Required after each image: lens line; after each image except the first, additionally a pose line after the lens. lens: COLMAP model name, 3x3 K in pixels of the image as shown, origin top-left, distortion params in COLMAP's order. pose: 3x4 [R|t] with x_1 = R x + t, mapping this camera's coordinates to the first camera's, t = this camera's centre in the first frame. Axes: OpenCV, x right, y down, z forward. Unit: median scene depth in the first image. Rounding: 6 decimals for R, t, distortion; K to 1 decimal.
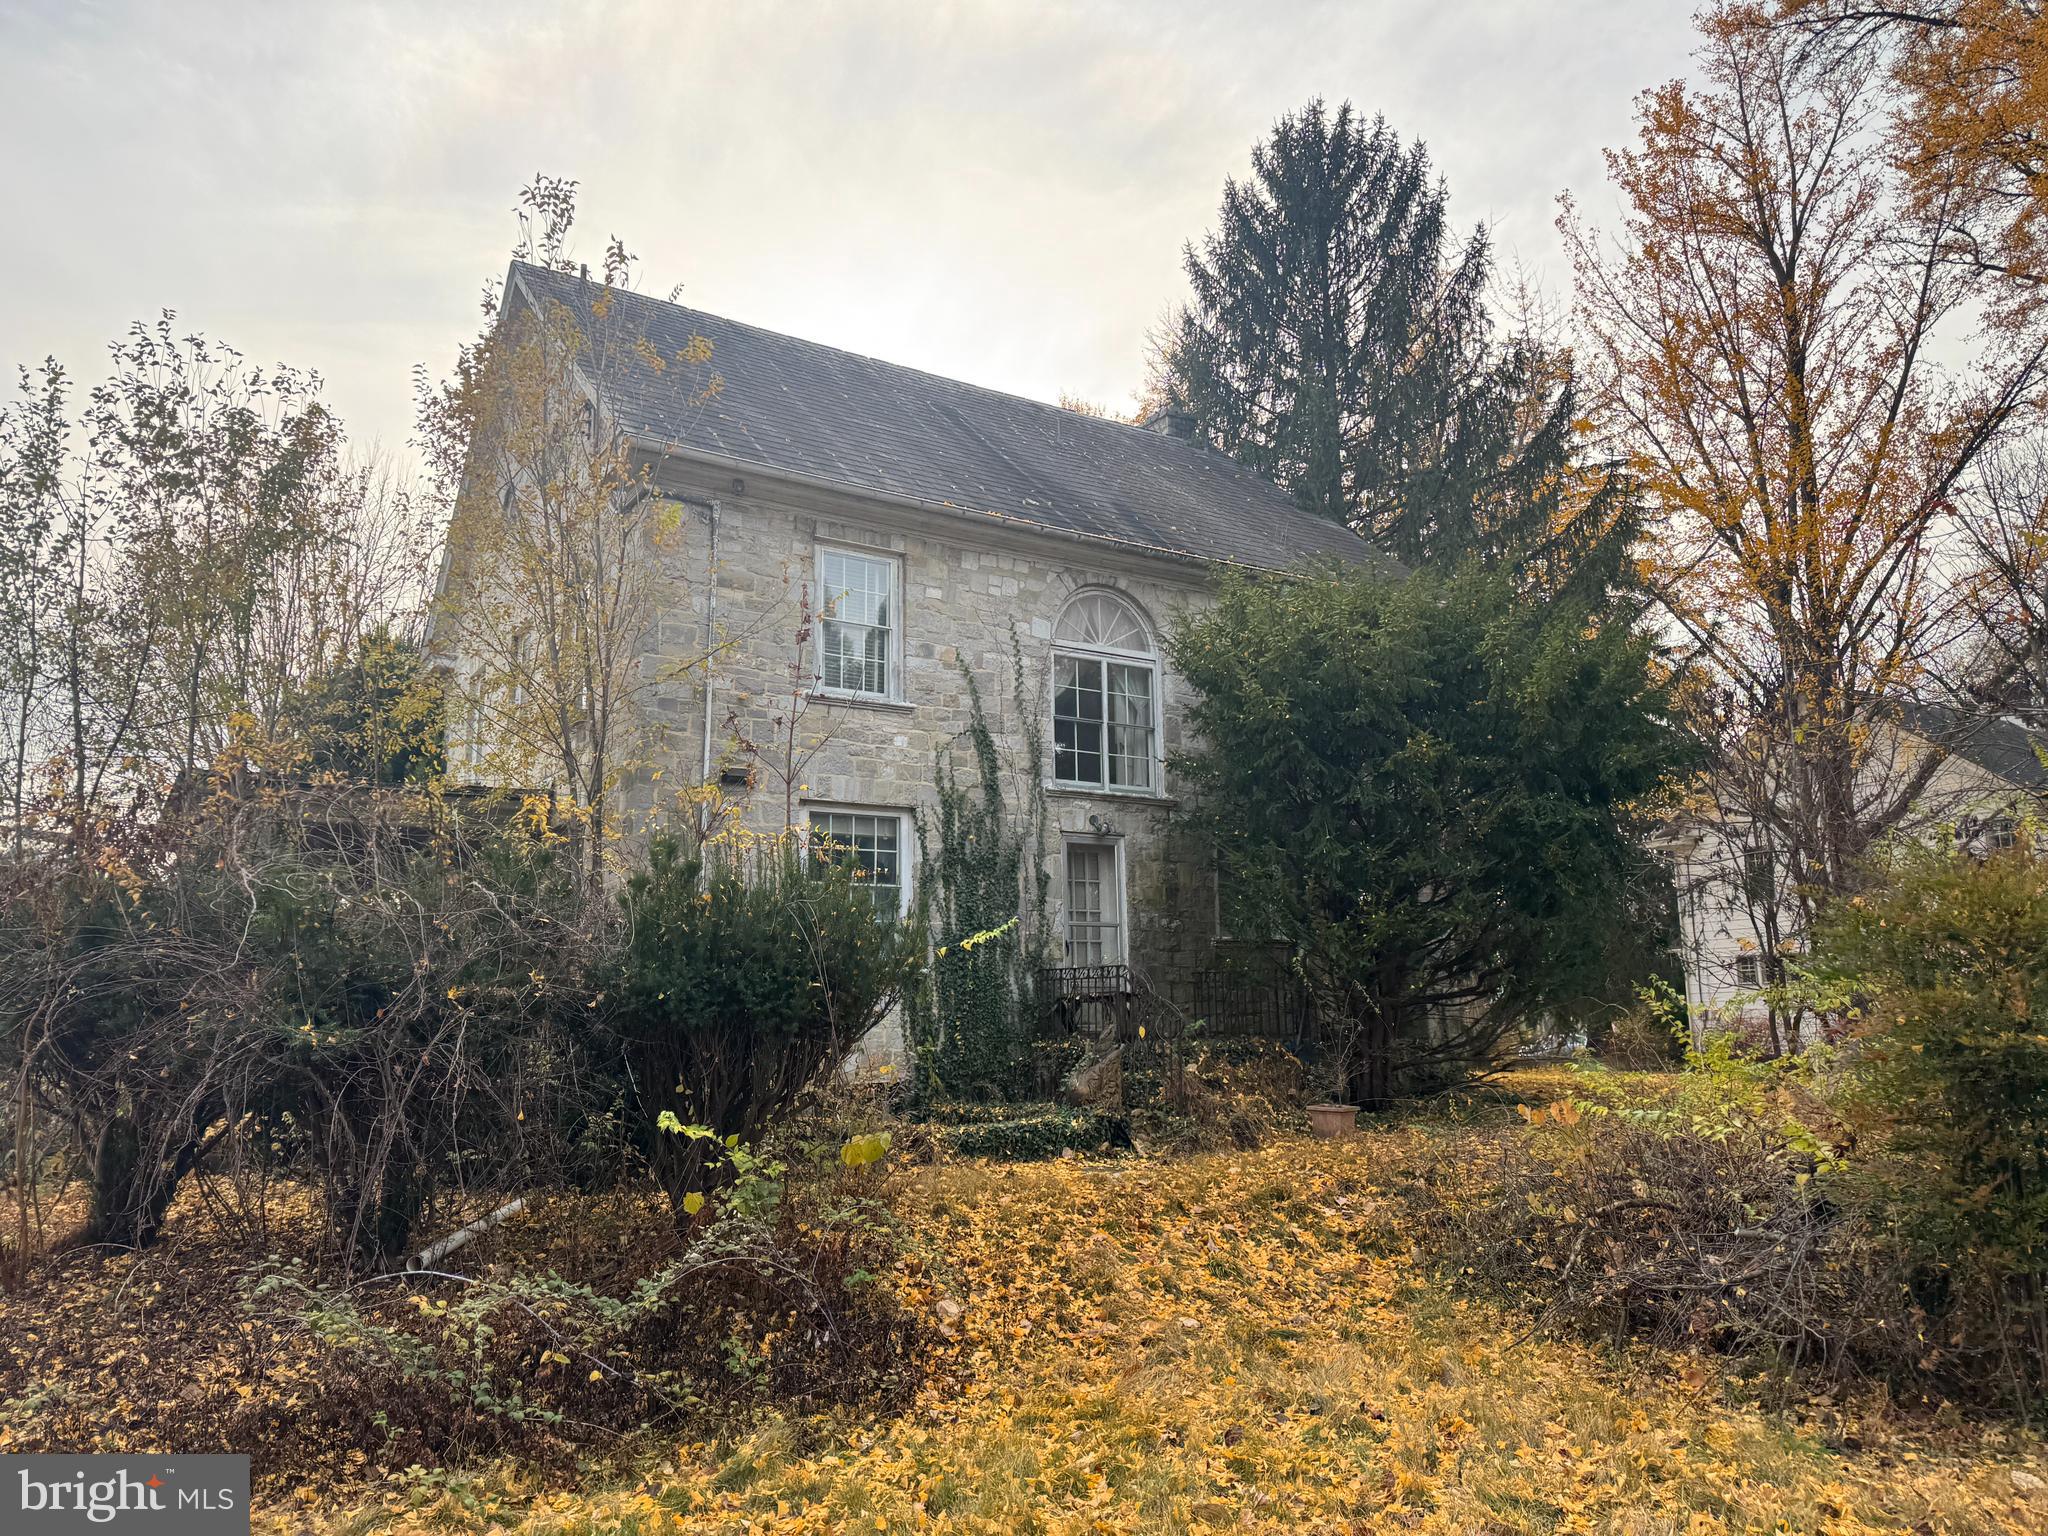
lens RADIAL K [[1446.1, 0, 1022.3], [0, 1446.1, 697.6], [0, 0, 1]] dist [0.026668, -0.001367]
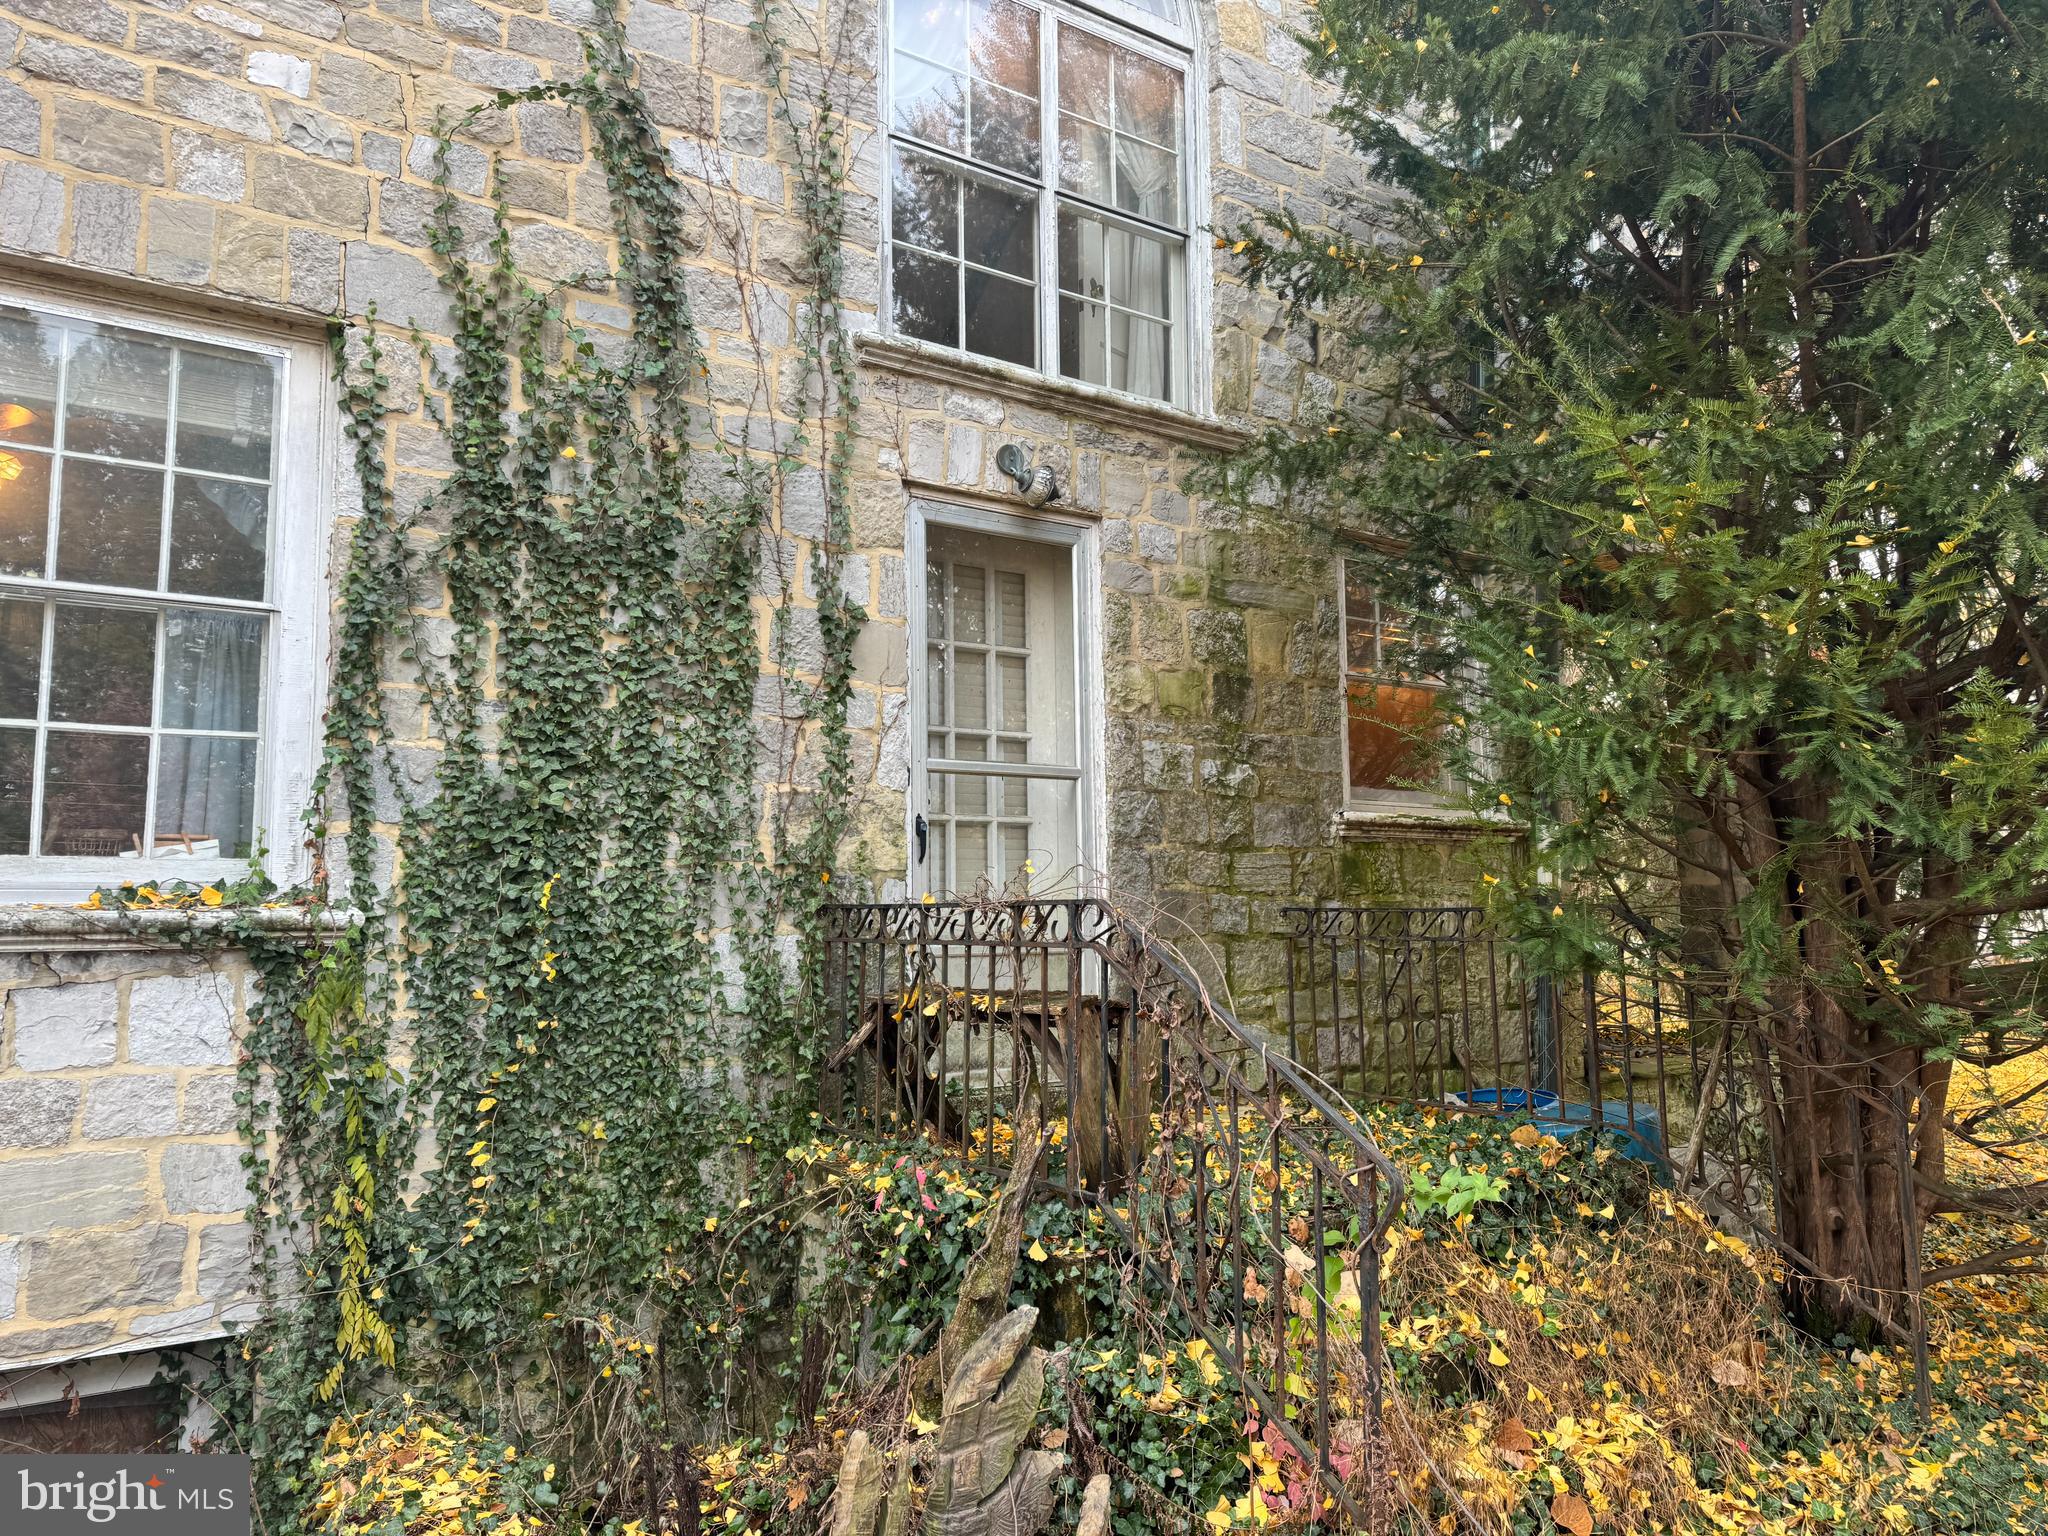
lens RADIAL K [[1422.3, 0, 1030.9], [0, 1422.3, 787.4], [0, 0, 1]] dist [0.042107, -0.044715]
pose [[0.999512, 0.004199, 0.030945, 0.045871], [-0.007945, 0.992504, 0.121955, 0.123271], [-0.030201, -0.122141, 0.992053, 0.687869]]
